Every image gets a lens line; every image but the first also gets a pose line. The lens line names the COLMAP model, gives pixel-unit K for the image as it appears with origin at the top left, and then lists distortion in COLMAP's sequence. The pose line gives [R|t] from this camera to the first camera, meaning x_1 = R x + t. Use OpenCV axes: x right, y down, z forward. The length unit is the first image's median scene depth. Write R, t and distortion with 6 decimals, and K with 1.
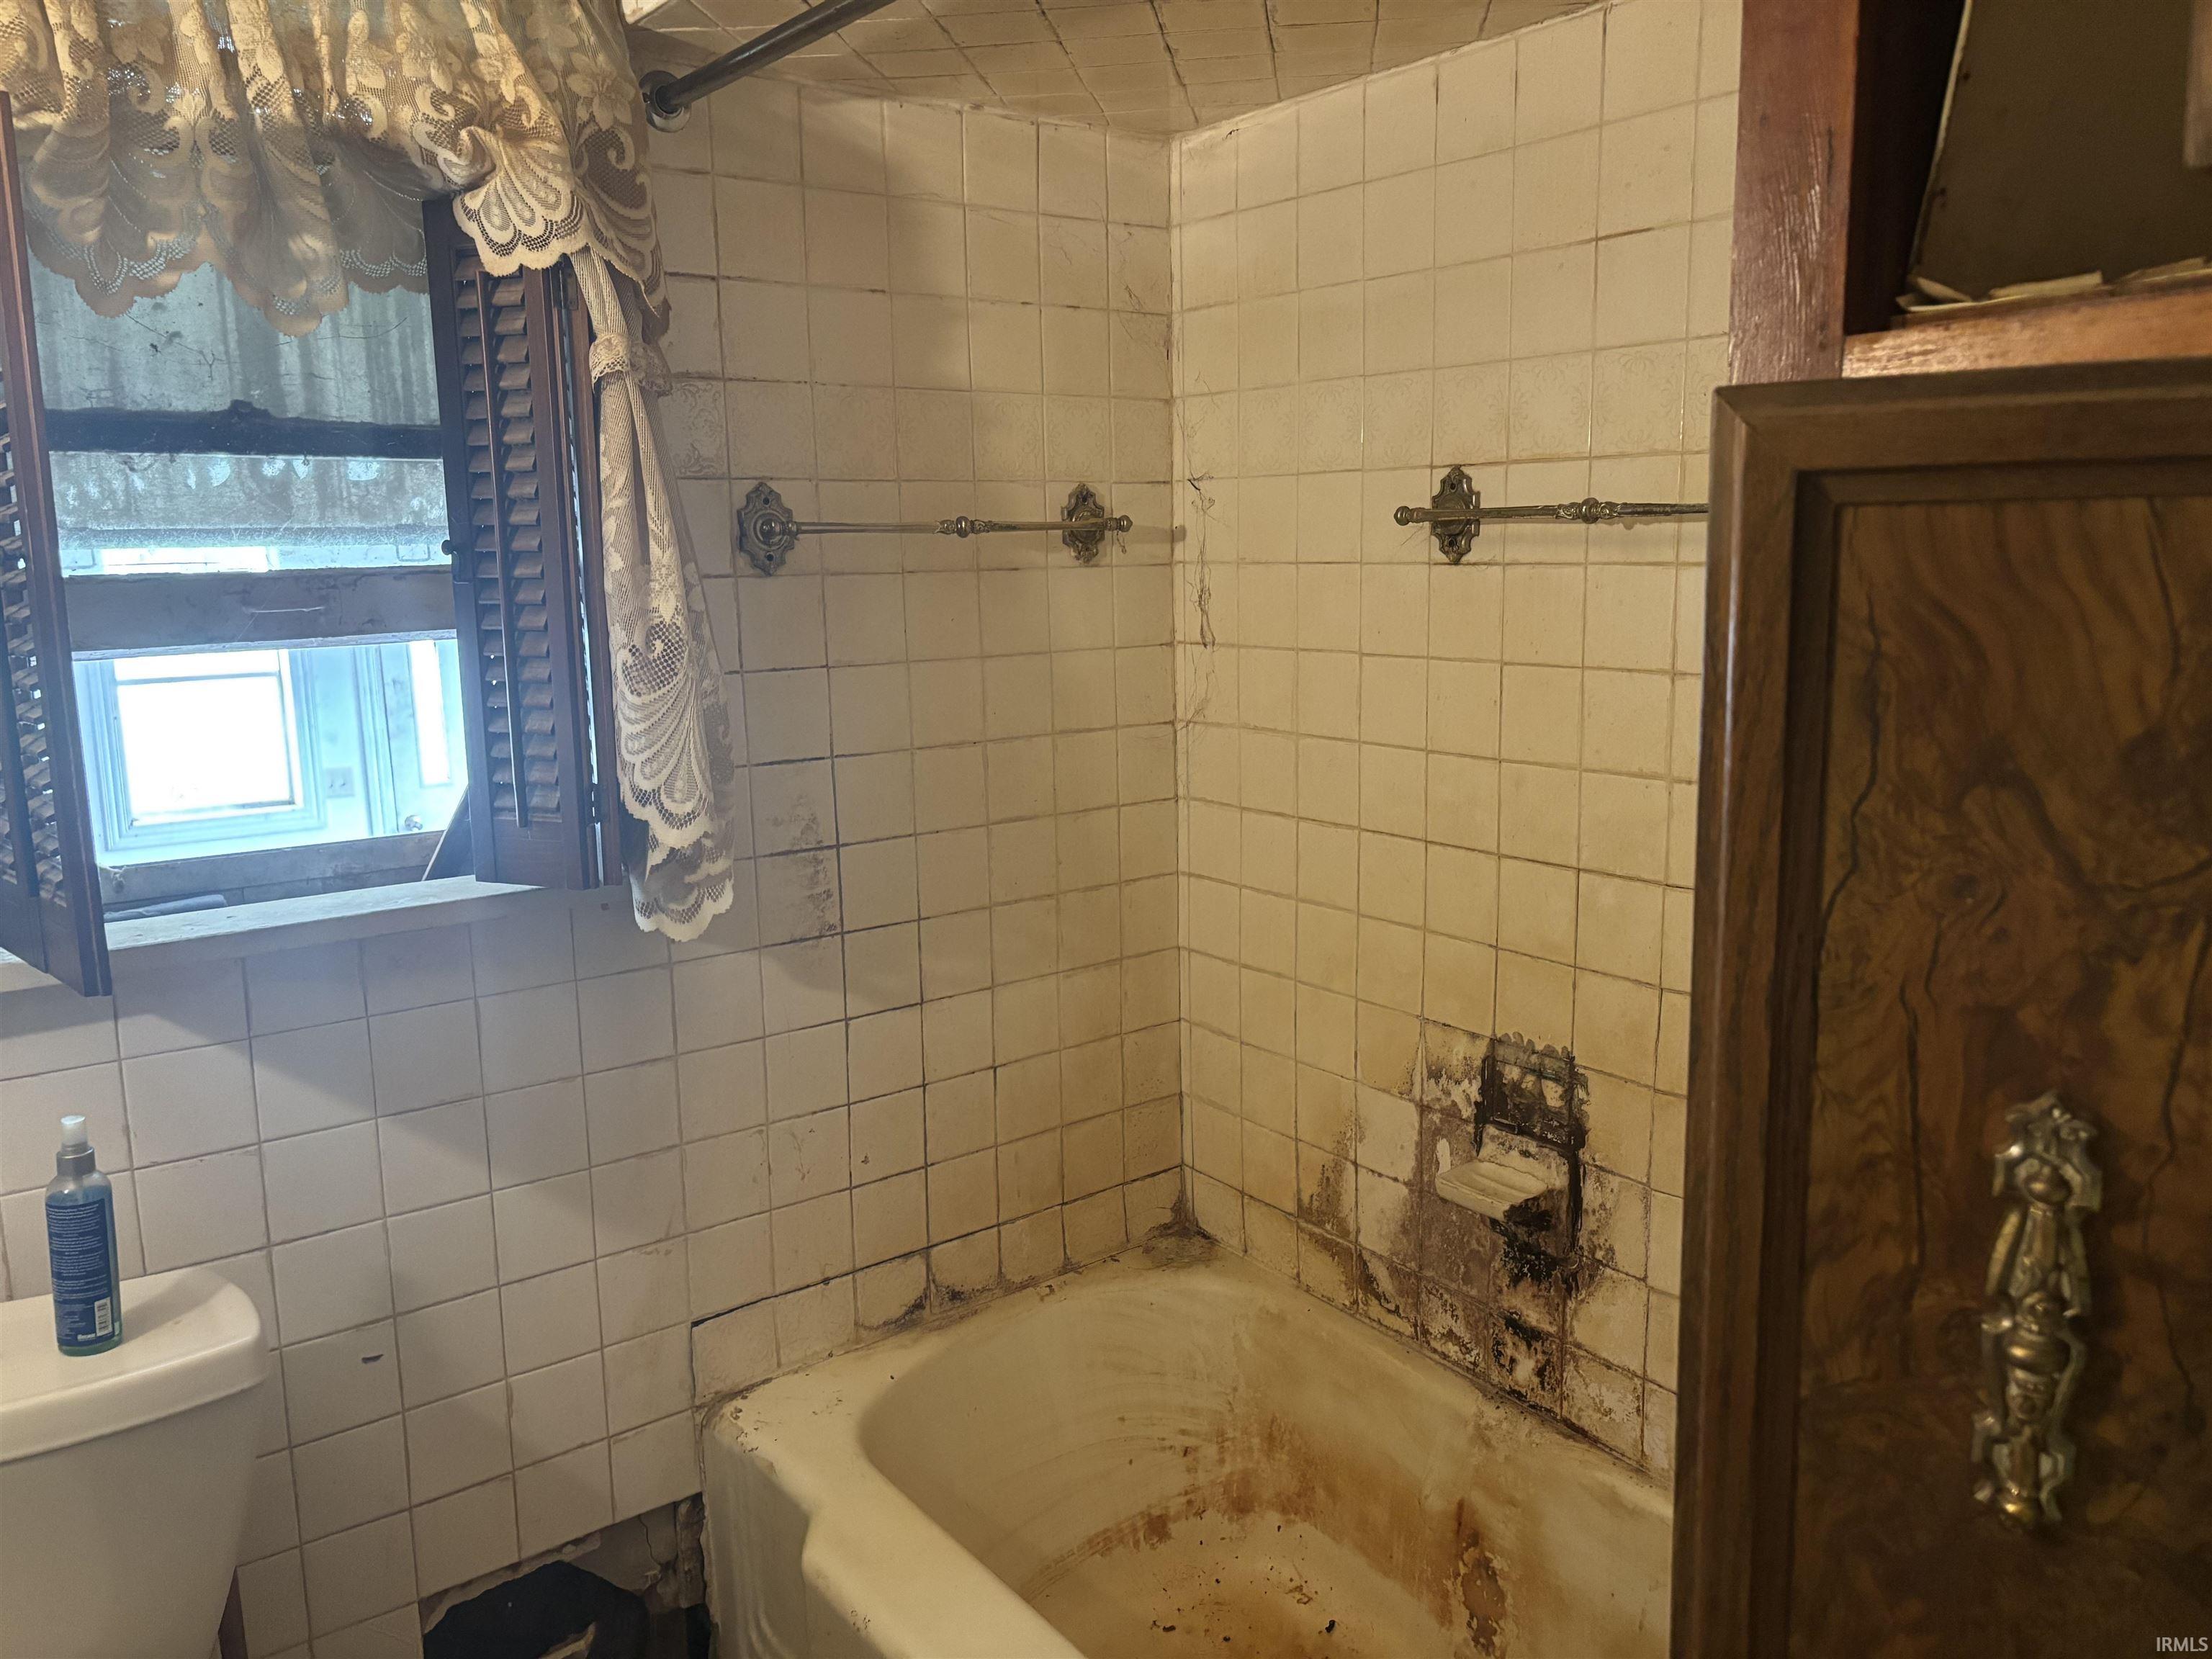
lens RADIAL K [[1699.1, 0, 1148.7], [0, 1699.1, 815.8], [0, 0, 1]] dist [0.041137, -0.041509]
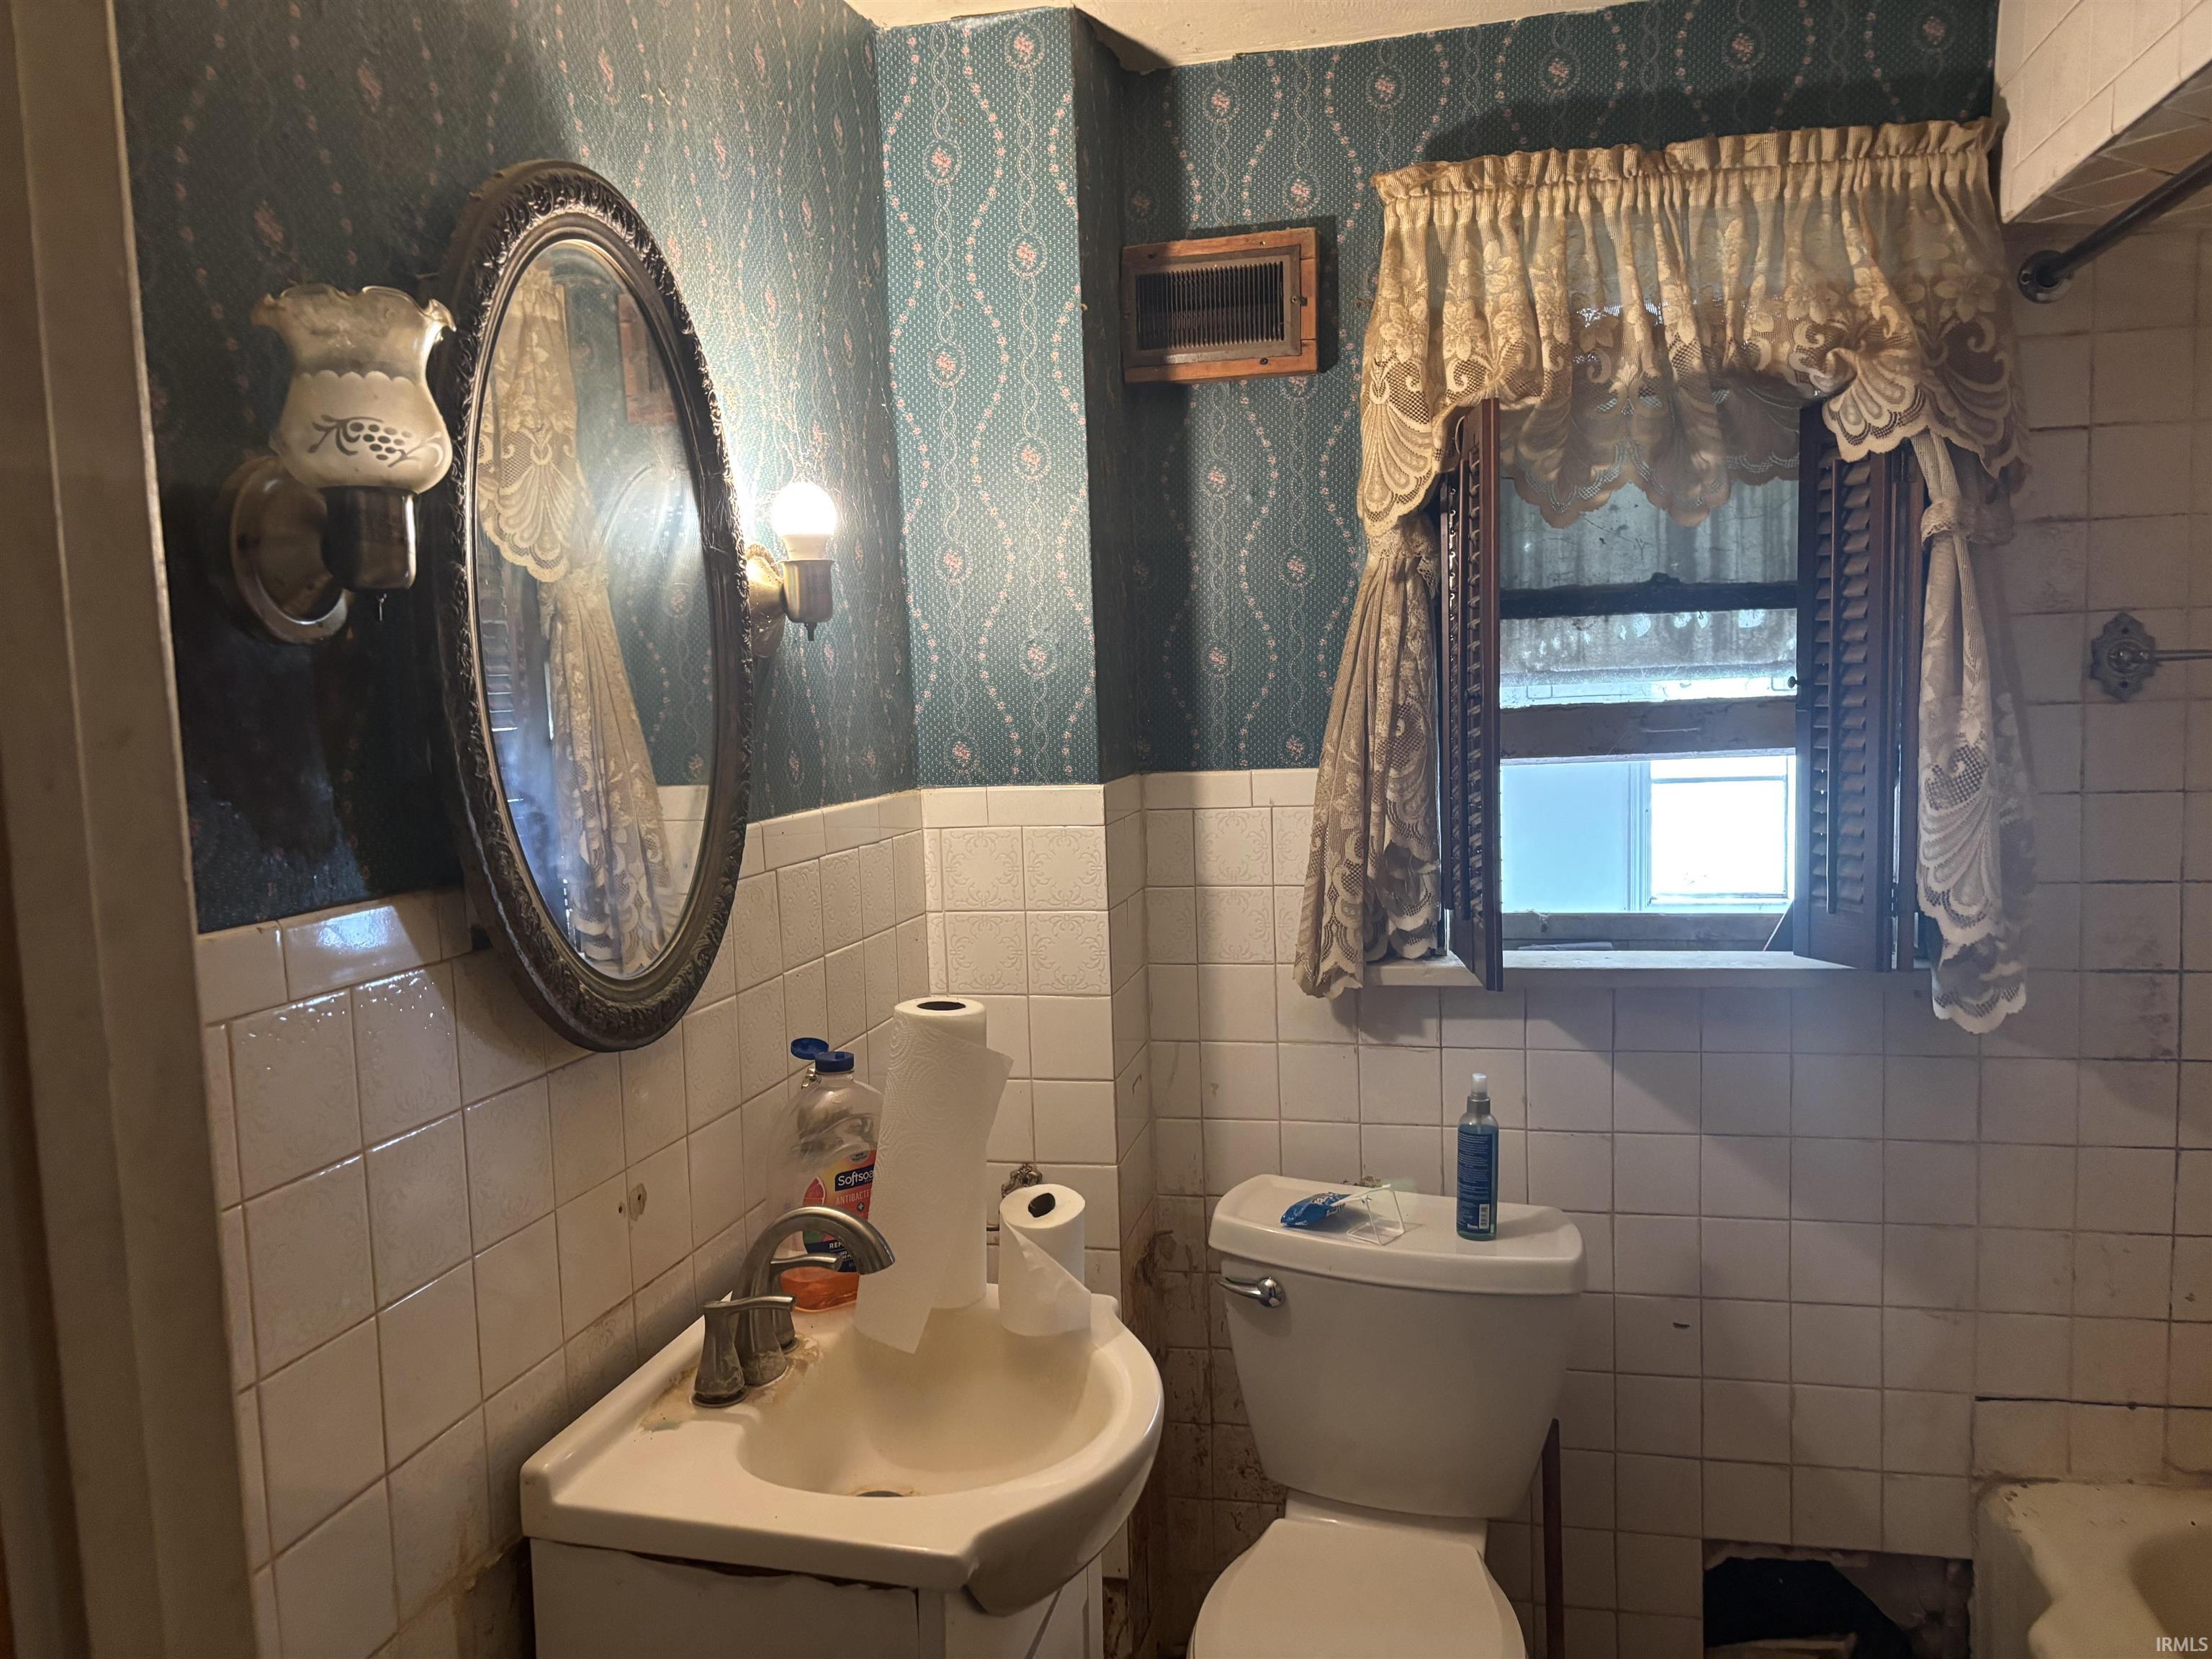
lens RADIAL K [[1699.1, 0, 1148.7], [0, 1699.1, 815.8], [0, 0, 1]] dist [0.041137, -0.041509]
pose [[0.664213, 0.055011, -0.745517, 0.204832], [-0.102100, 0.994619, -0.017573, 0.008261], [0.740538, 0.087790, 0.666255, -0.157447]]
